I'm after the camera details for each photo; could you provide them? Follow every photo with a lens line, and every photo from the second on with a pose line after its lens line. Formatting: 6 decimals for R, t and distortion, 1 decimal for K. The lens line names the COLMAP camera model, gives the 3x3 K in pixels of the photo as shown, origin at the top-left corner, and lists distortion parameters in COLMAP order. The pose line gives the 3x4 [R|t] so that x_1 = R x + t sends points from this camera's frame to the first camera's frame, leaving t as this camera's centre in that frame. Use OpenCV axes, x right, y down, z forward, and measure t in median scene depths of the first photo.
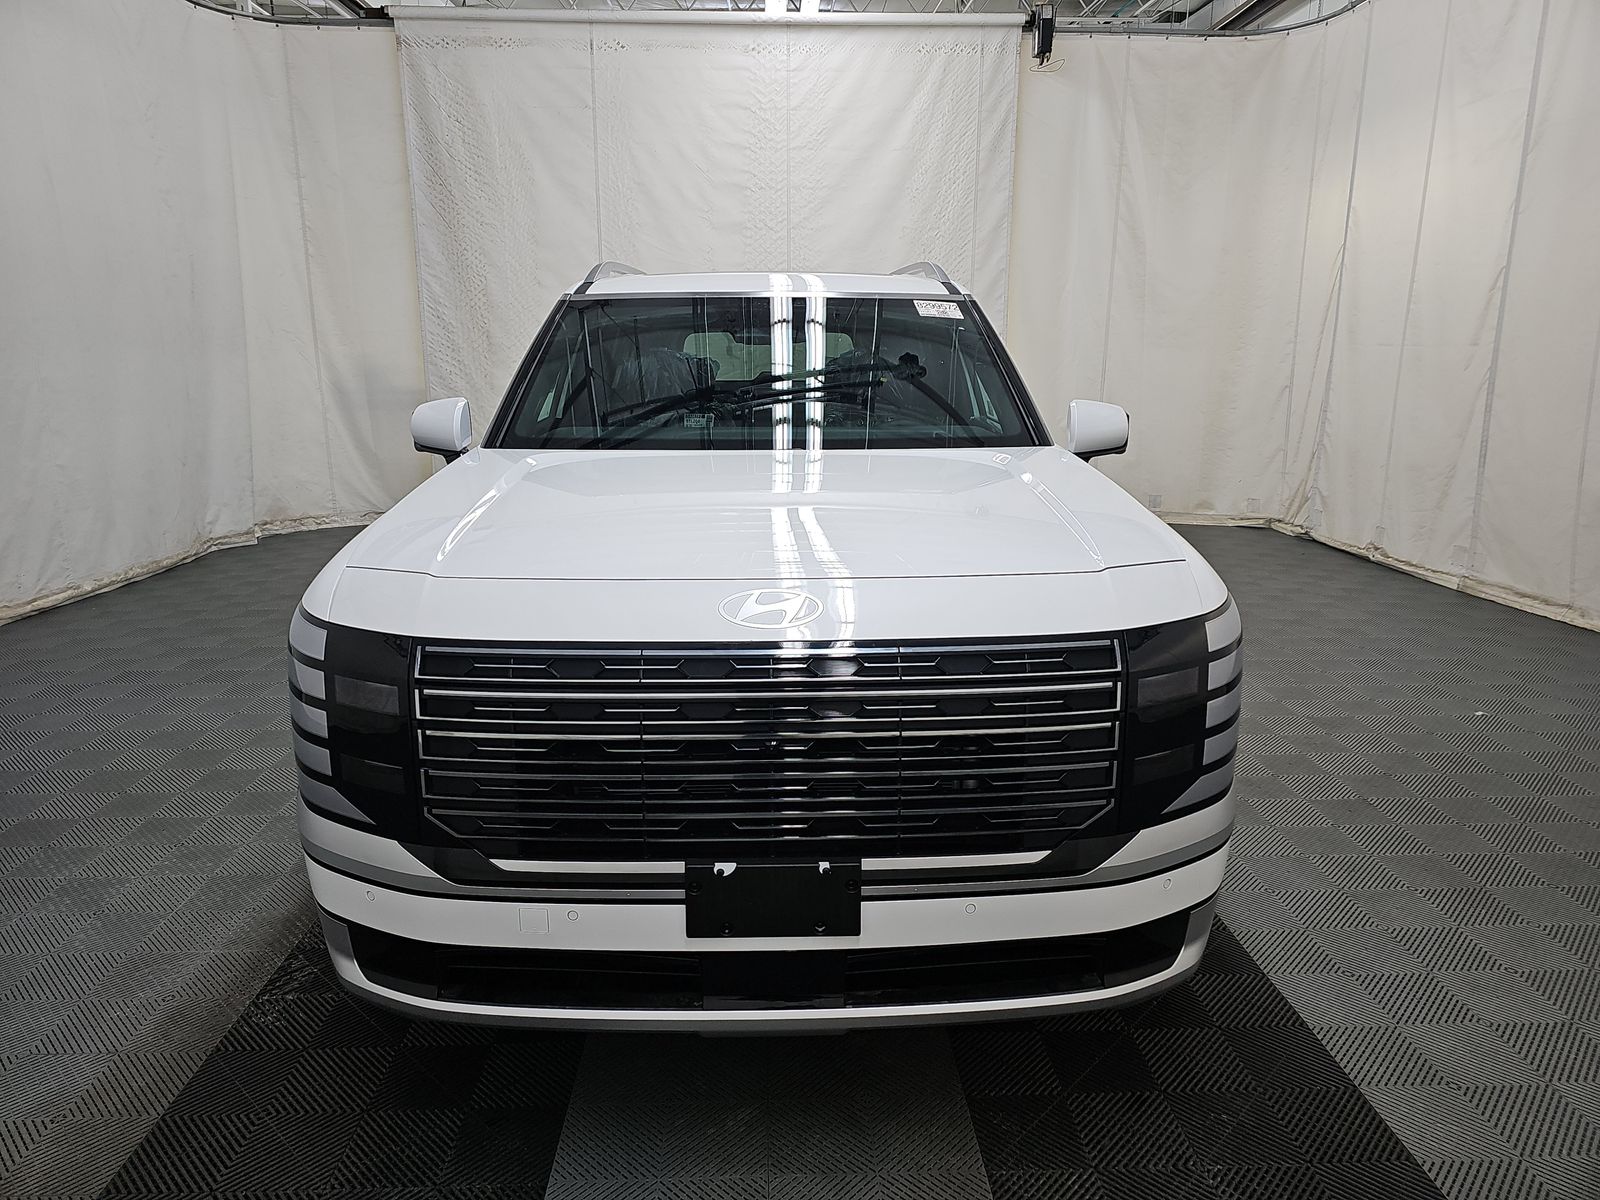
lens RADIAL K [[1048.9, 0, 800.0], [0, 1048.9, 600.0], [0, 0, 1]] dist [0.067126, -0.066791]
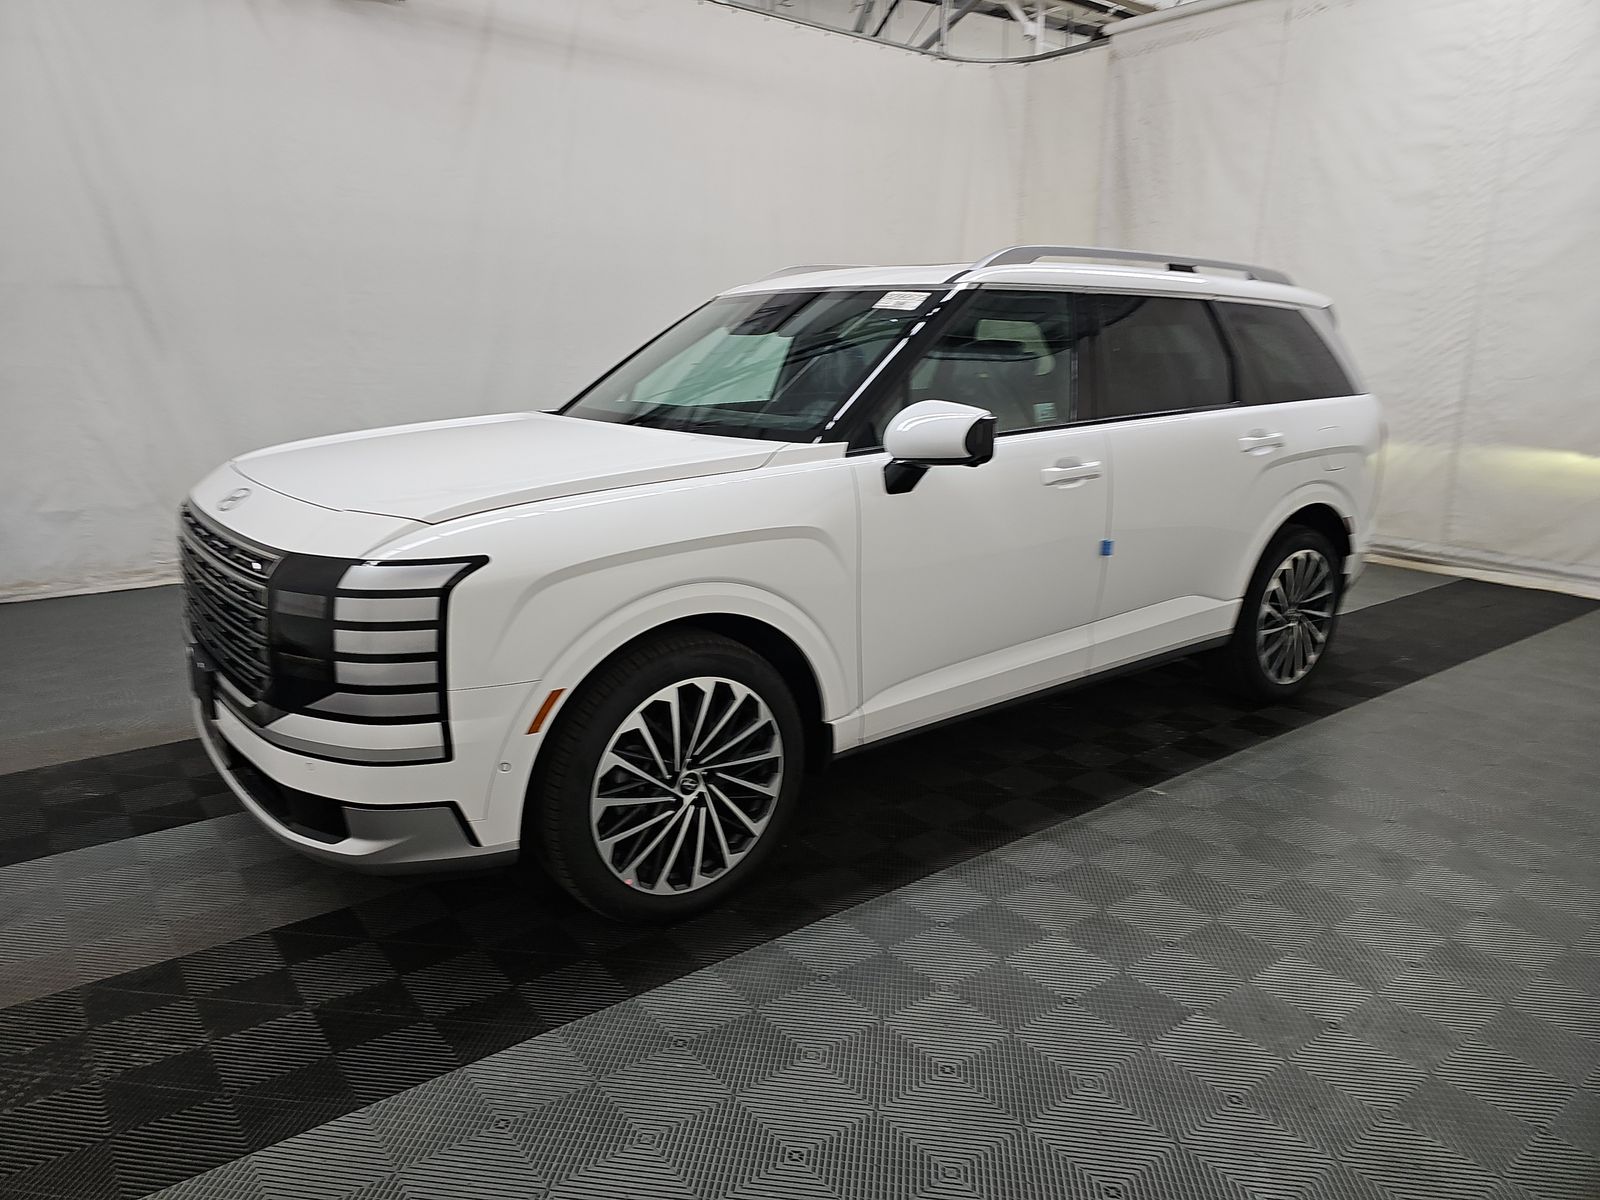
lens RADIAL K [[1064.7, 0, 800.0], [0, 1064.7, 600.0], [0, 0, 1]] dist [-0.007152, -0.004527]
pose [[0.572647, 0.199102, -0.795257, 0.381243], [-0.198166, 0.974911, 0.101386, -0.037676], [0.795491, 0.099534, 0.597735, 0.163584]]
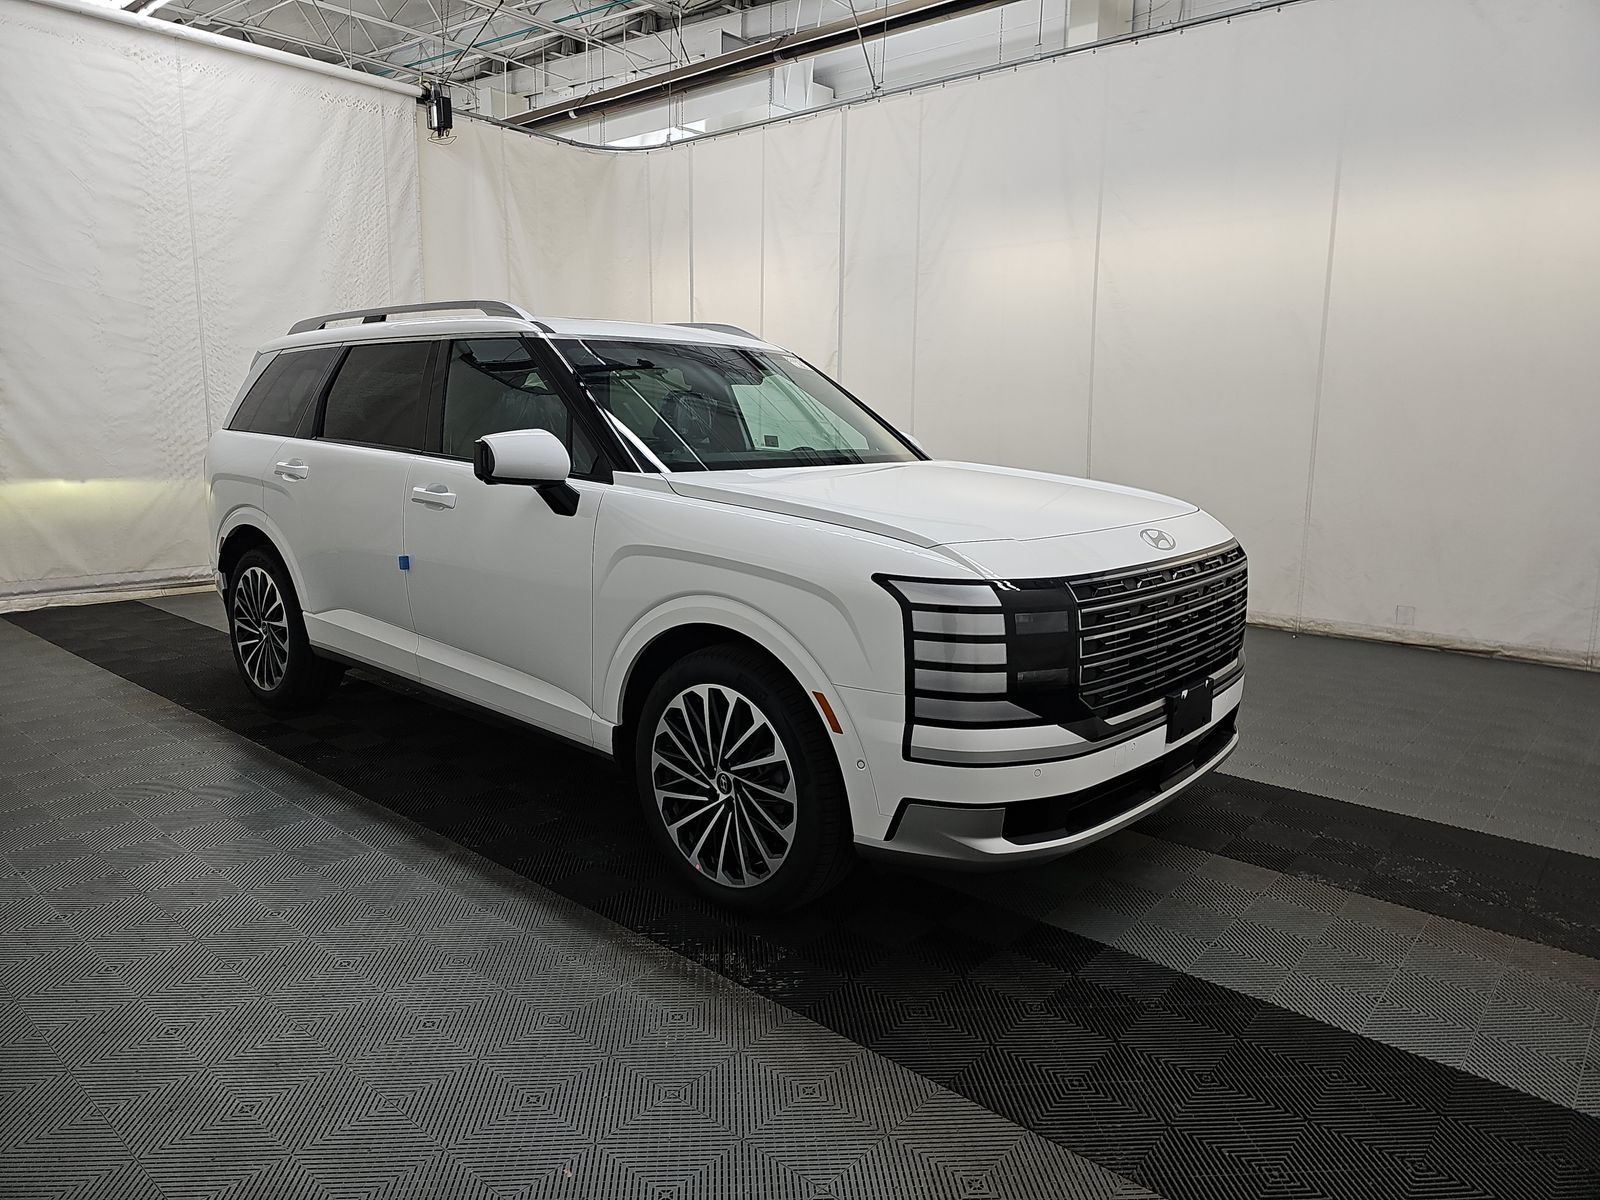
lens RADIAL K [[1064.7, 0, 800.0], [0, 1064.7, 600.0], [0, 0, 1]] dist [-0.007152, -0.004527]
pose [[0.678988, -0.111663, 0.725608, -0.352023], [0.151072, 0.988464, 0.010749, -0.000948], [-0.718438, 0.102321, 0.688024, 0.054149]]
